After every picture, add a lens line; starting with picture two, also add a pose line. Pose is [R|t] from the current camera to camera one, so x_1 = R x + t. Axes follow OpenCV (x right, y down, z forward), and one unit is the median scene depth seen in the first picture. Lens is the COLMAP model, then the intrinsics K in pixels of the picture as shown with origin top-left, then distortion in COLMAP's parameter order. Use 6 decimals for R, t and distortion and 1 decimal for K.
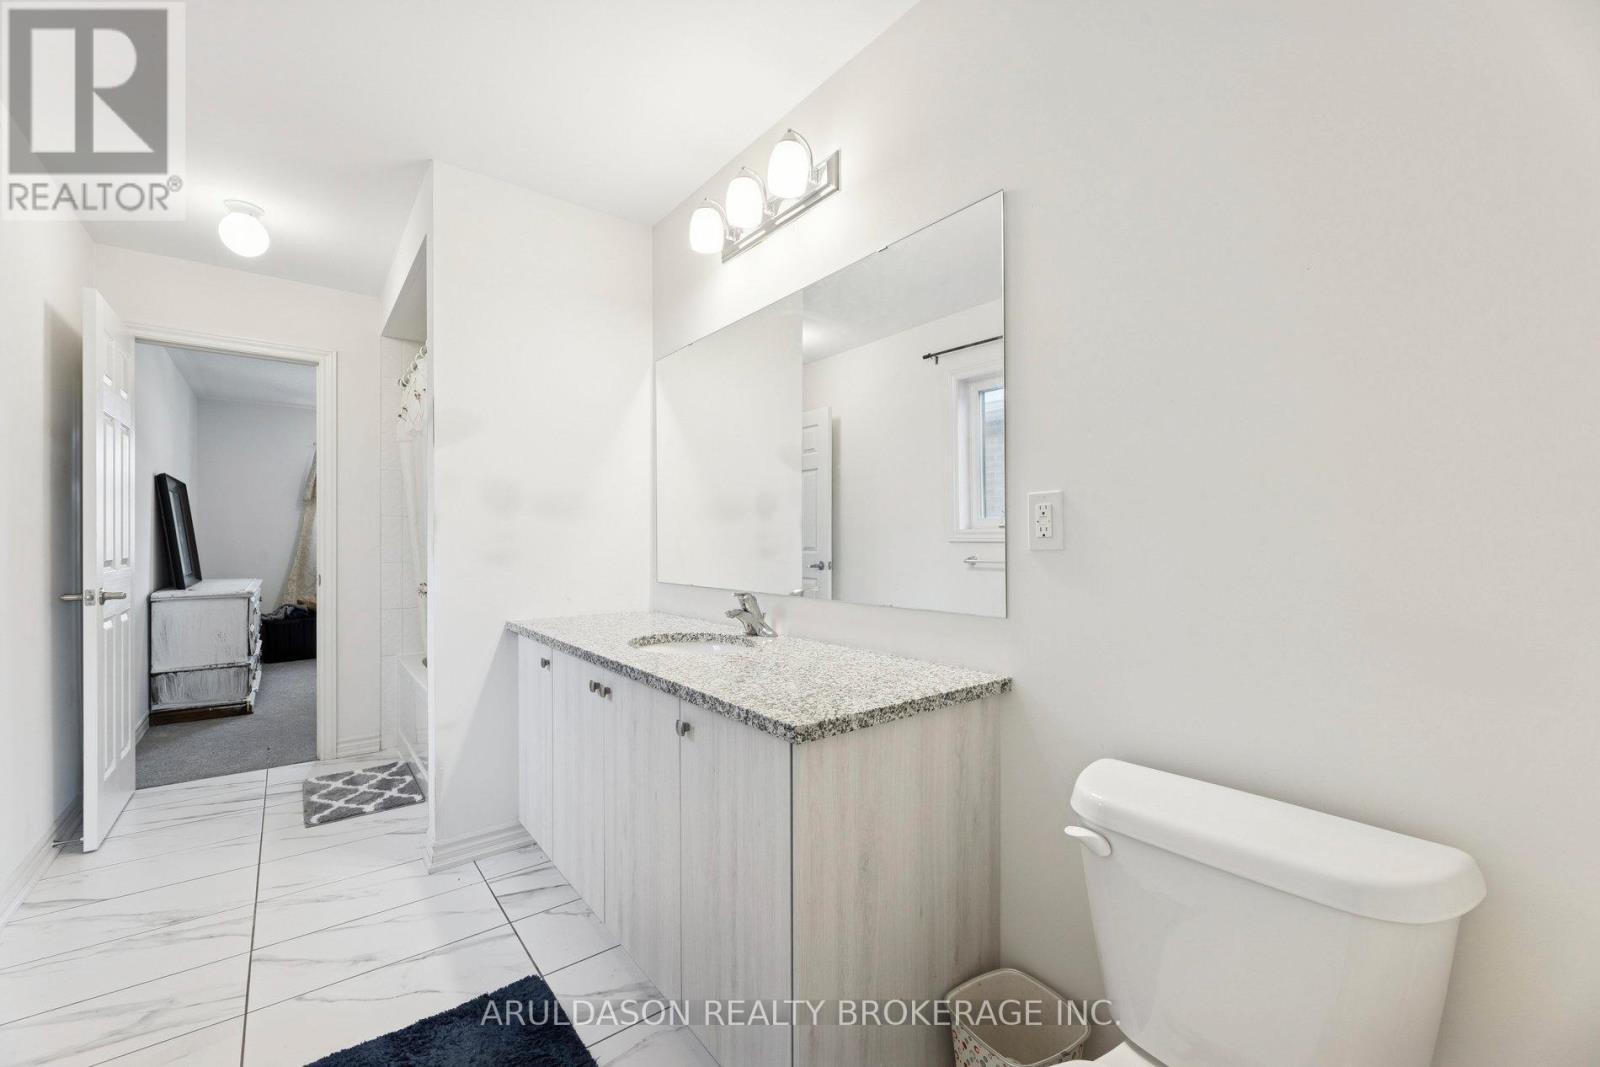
lens RADIAL K [[648.6, 0, 804.5], [0, 648.6, 538.8], [0, 0, 1]] dist [-0.008889, 0.001142]
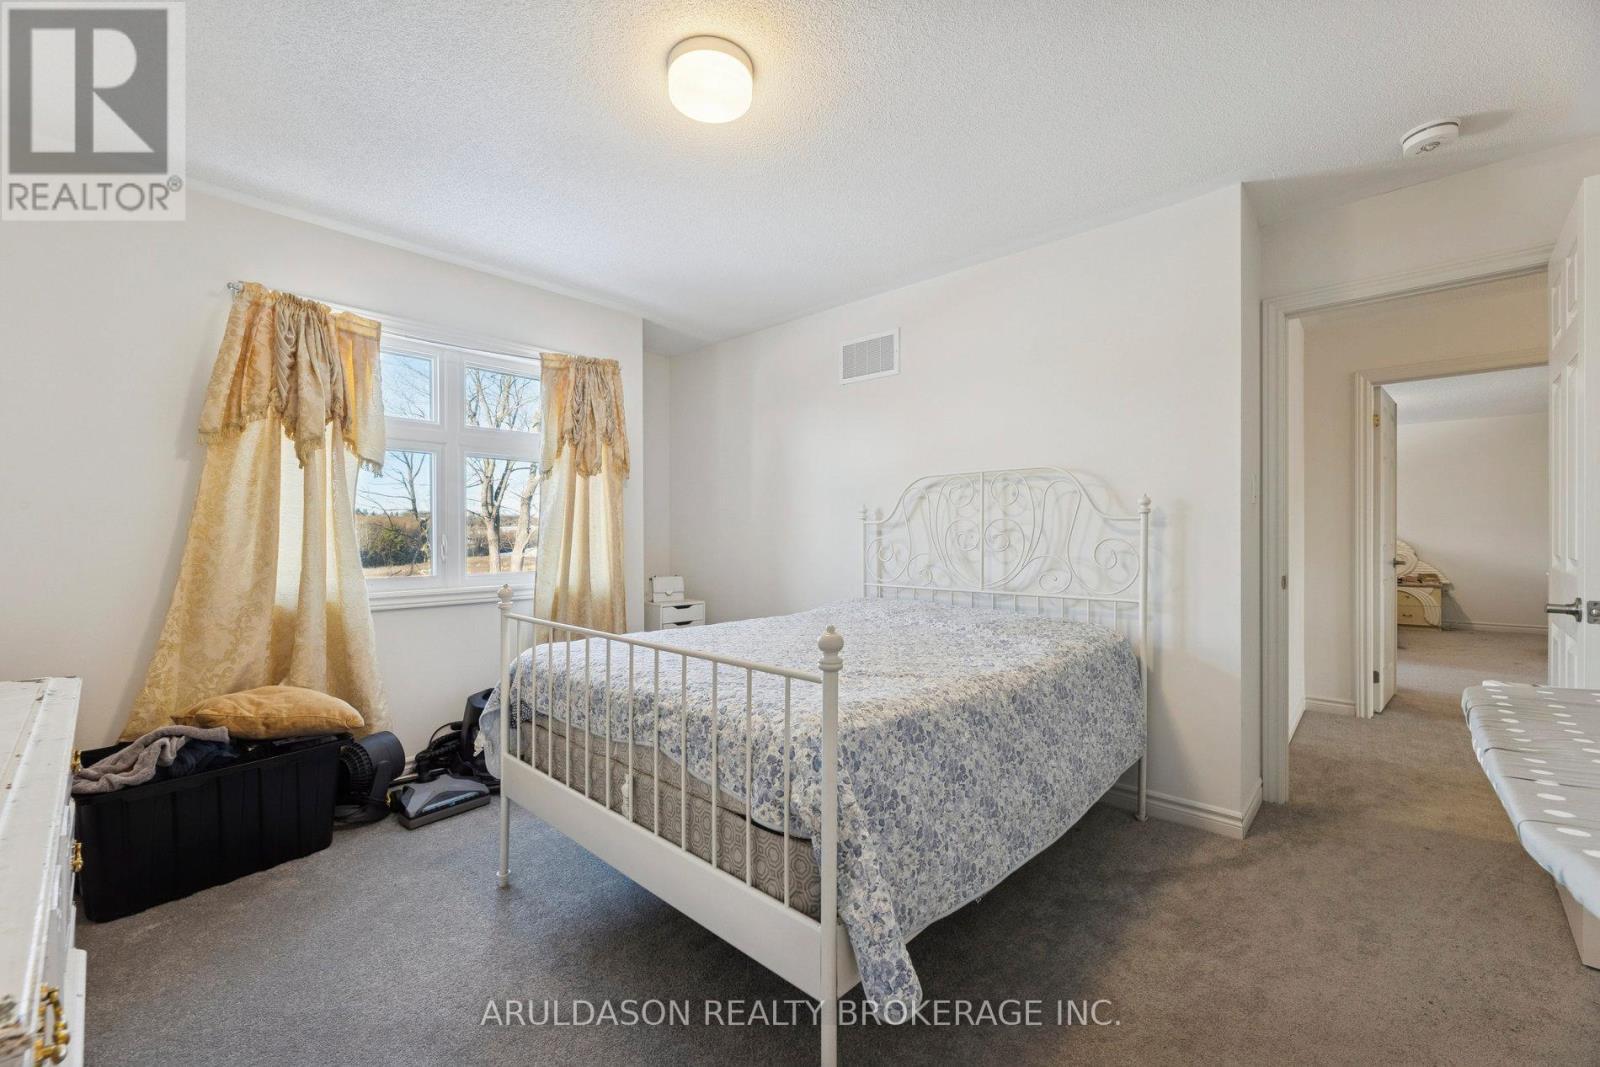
lens RADIAL K [[648.6, 0, 797.4], [0, 648.6, 530.3], [0, 0, 1]] dist [-0.008889, 0.001142]
pose [[0.989075, -0.004820, 0.147334, -0.490555], [0.002575, 0.999878, 0.015427, -0.007447], [-0.147390, -0.014879, 0.988967, 0.581674]]
